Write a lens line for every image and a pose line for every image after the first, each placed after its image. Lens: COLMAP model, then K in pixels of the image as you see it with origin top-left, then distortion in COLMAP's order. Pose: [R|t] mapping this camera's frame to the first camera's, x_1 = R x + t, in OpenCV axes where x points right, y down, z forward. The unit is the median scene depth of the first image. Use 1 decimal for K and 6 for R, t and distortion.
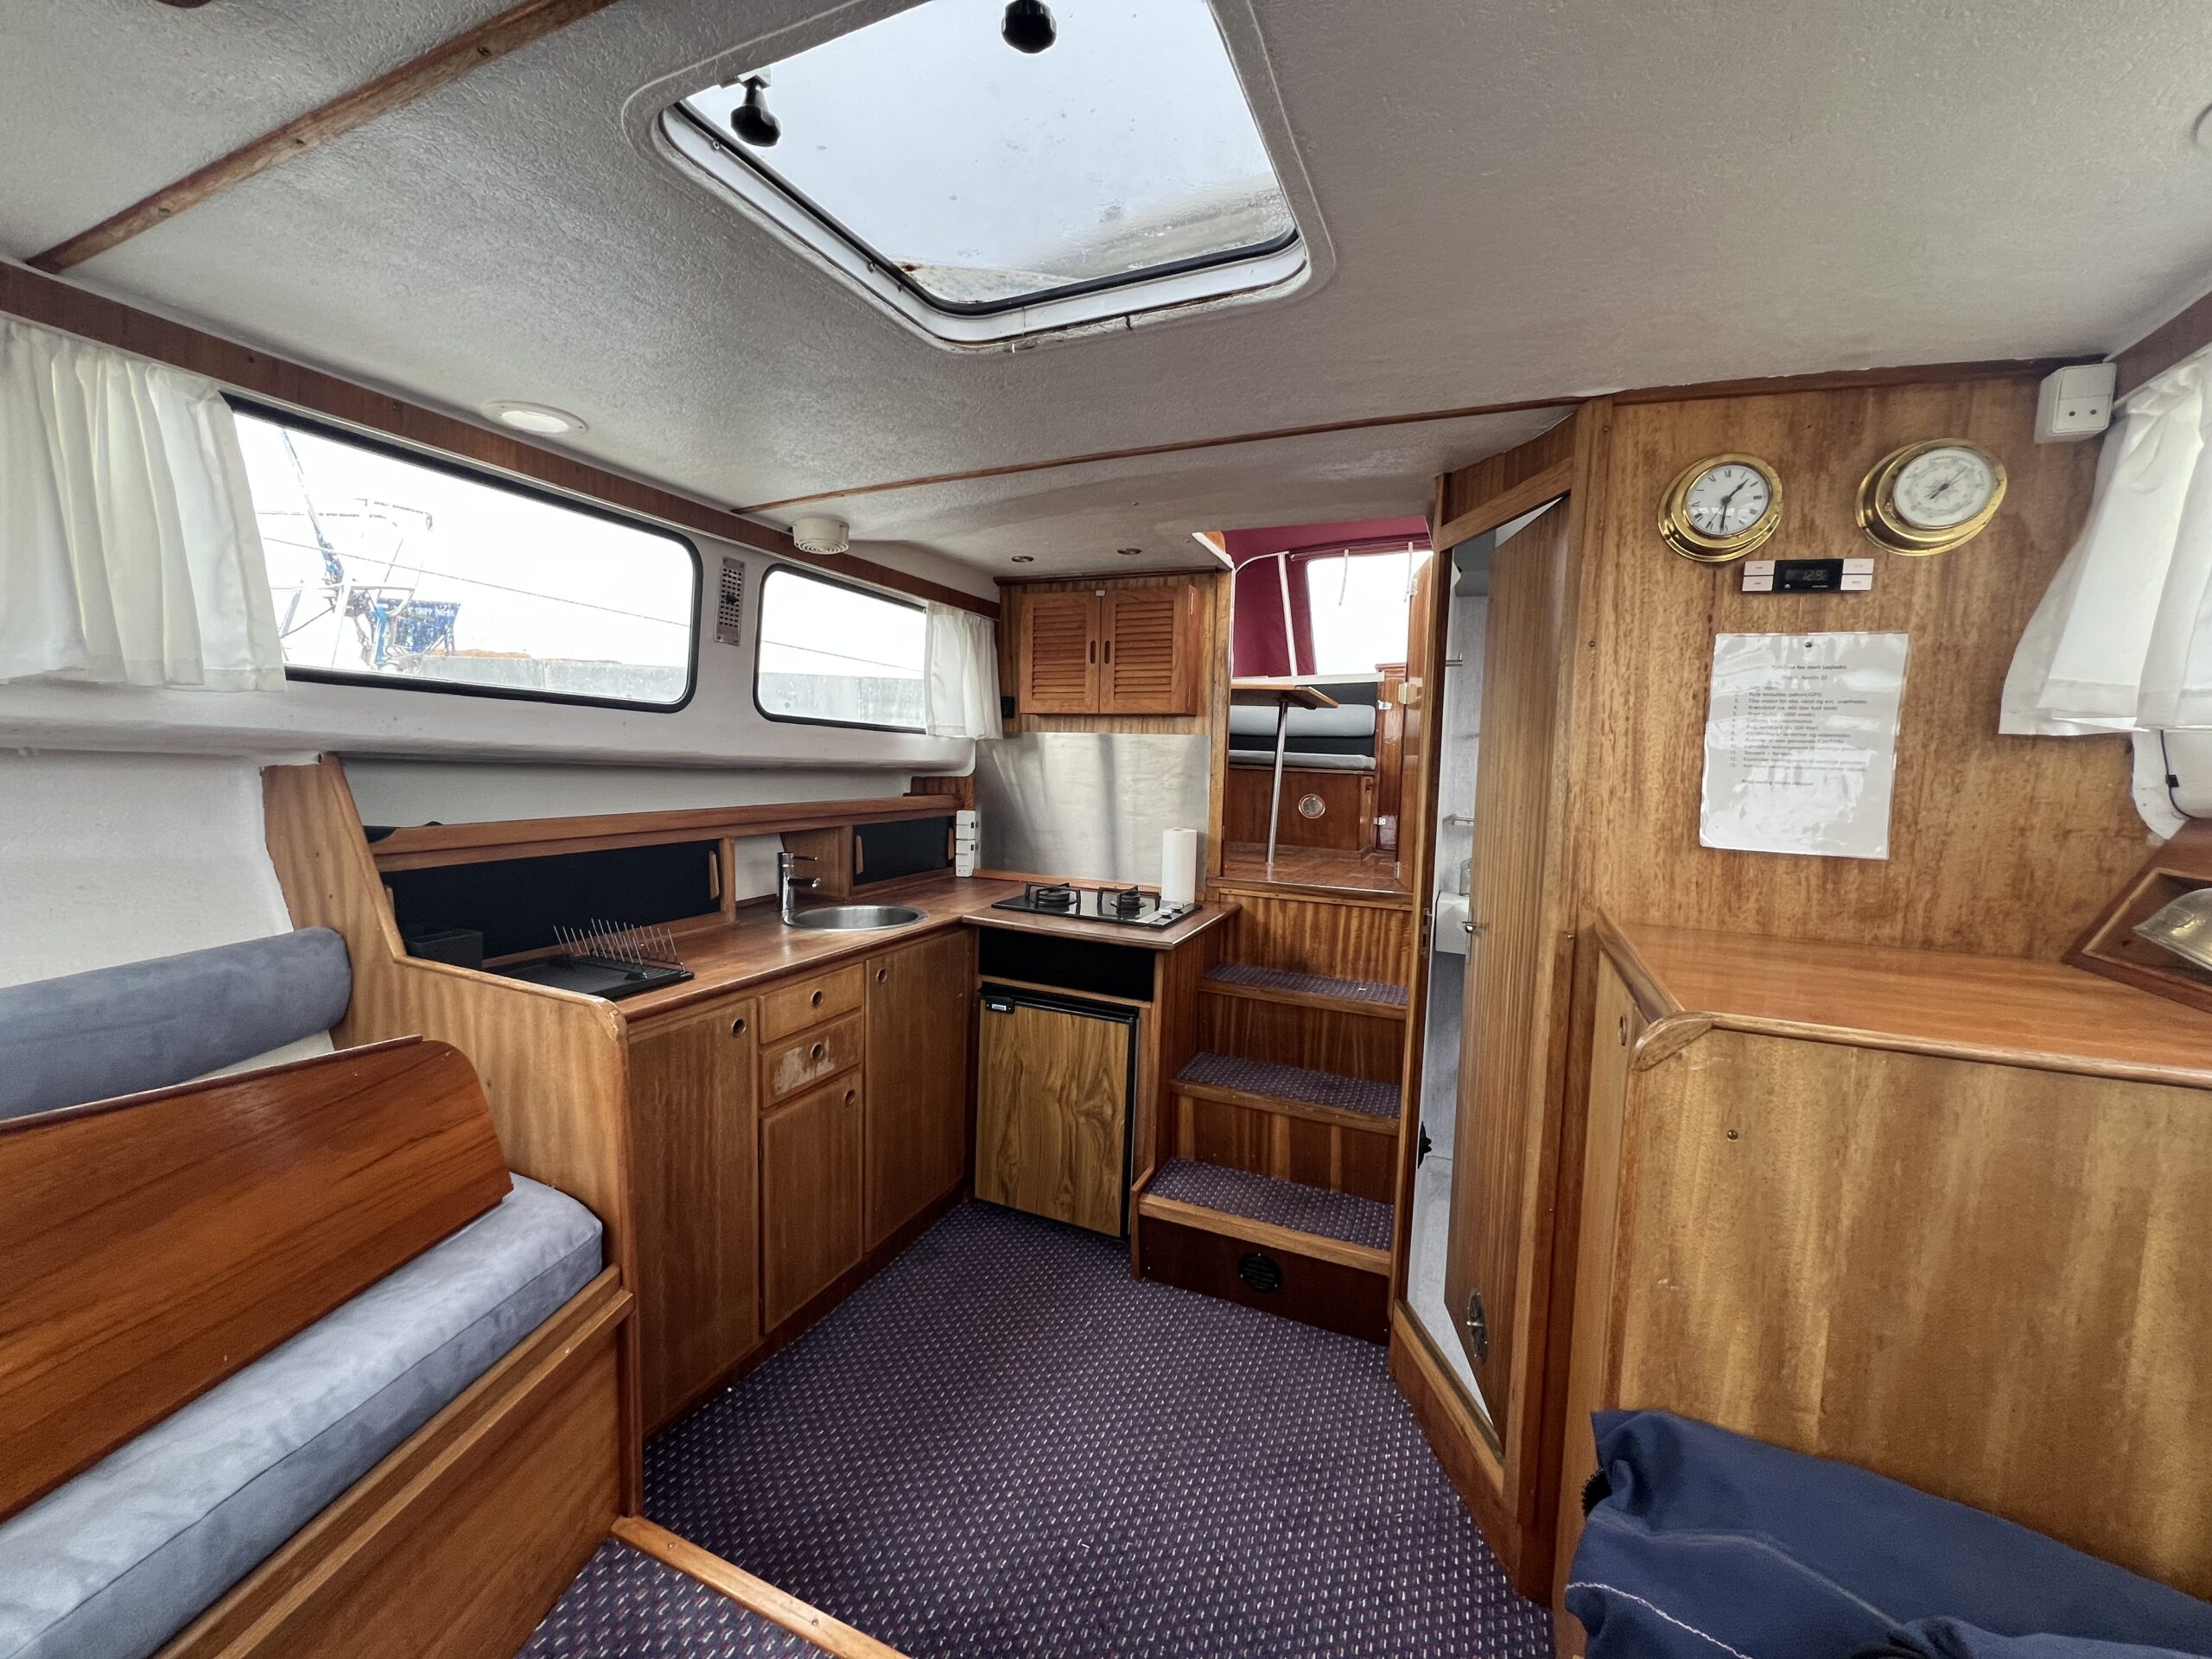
lens RADIAL K [[881.2, 0, 1103.2], [0, 881.2, 827.3], [0, 0, 1]] dist [-0.002092, 0.000206]
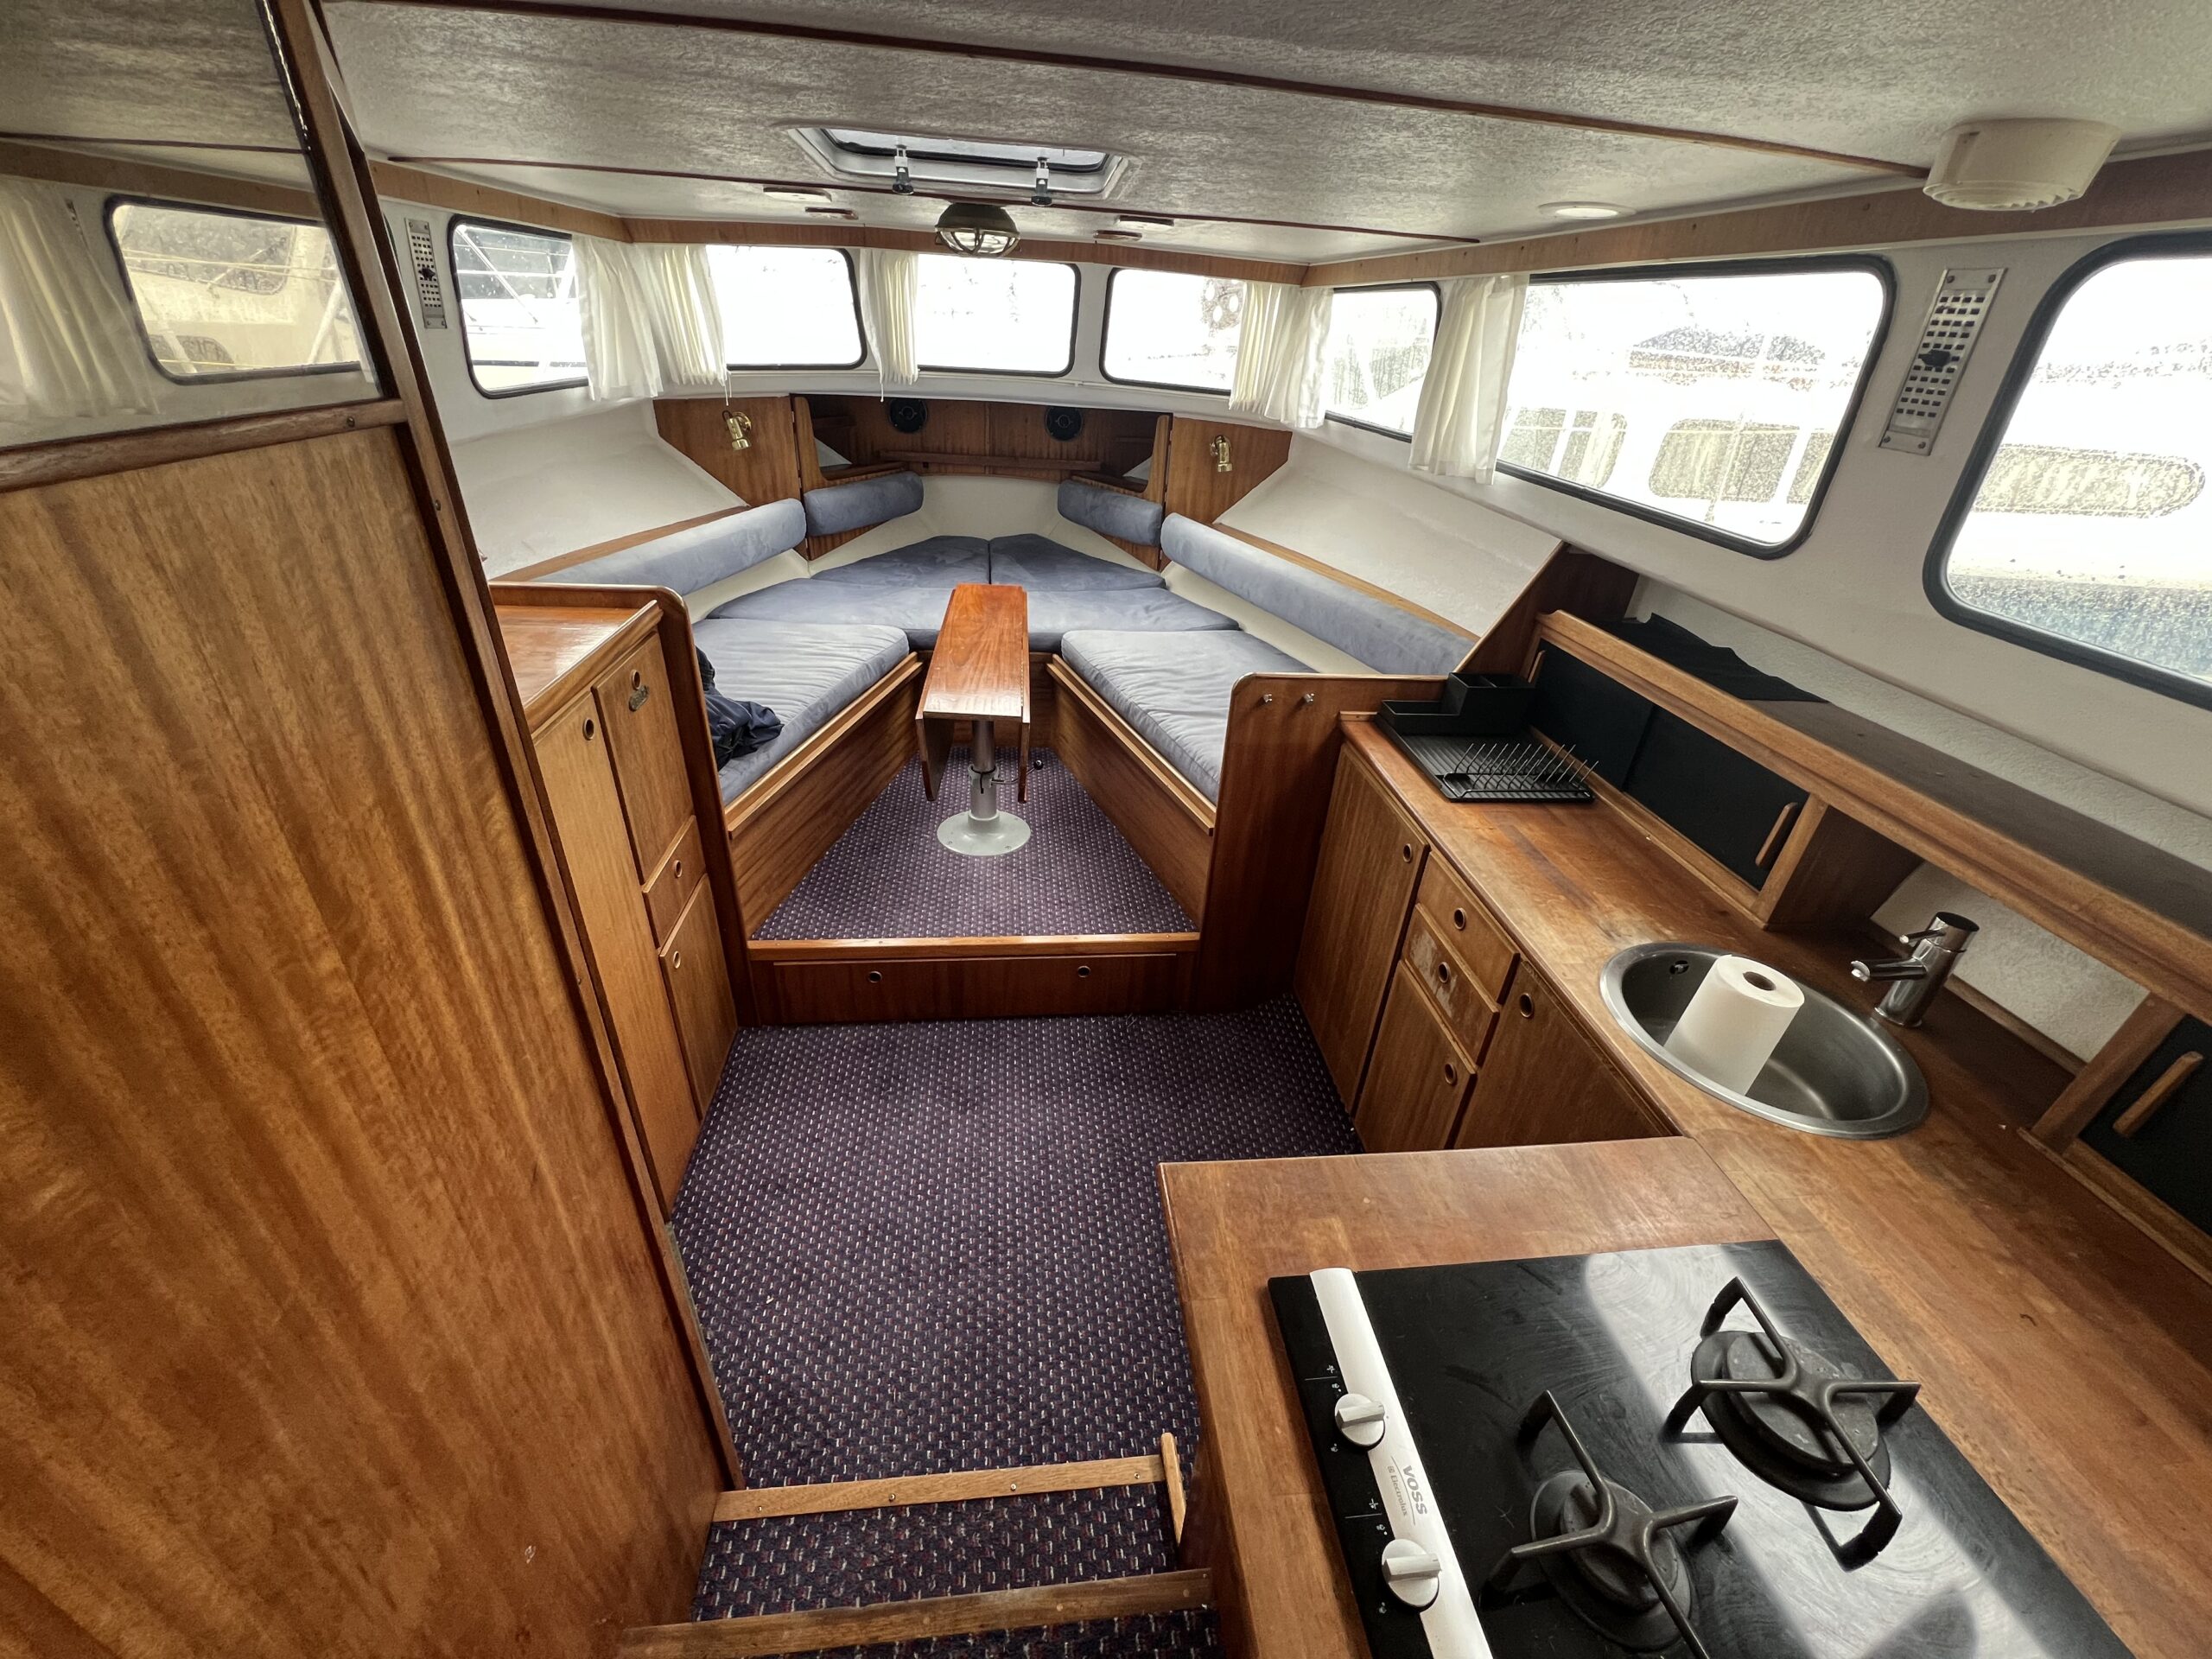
lens RADIAL K [[881.2, 0, 1102.4], [0, 881.2, 826.1], [0, 0, 1]] dist [-0.002092, 0.000206]
pose [[-0.869482, 0.176928, -0.461192, 0.343366], [-0.117395, 0.832888, 0.540847, -0.298421], [0.479813, 0.524398, -0.703411, 1.504903]]
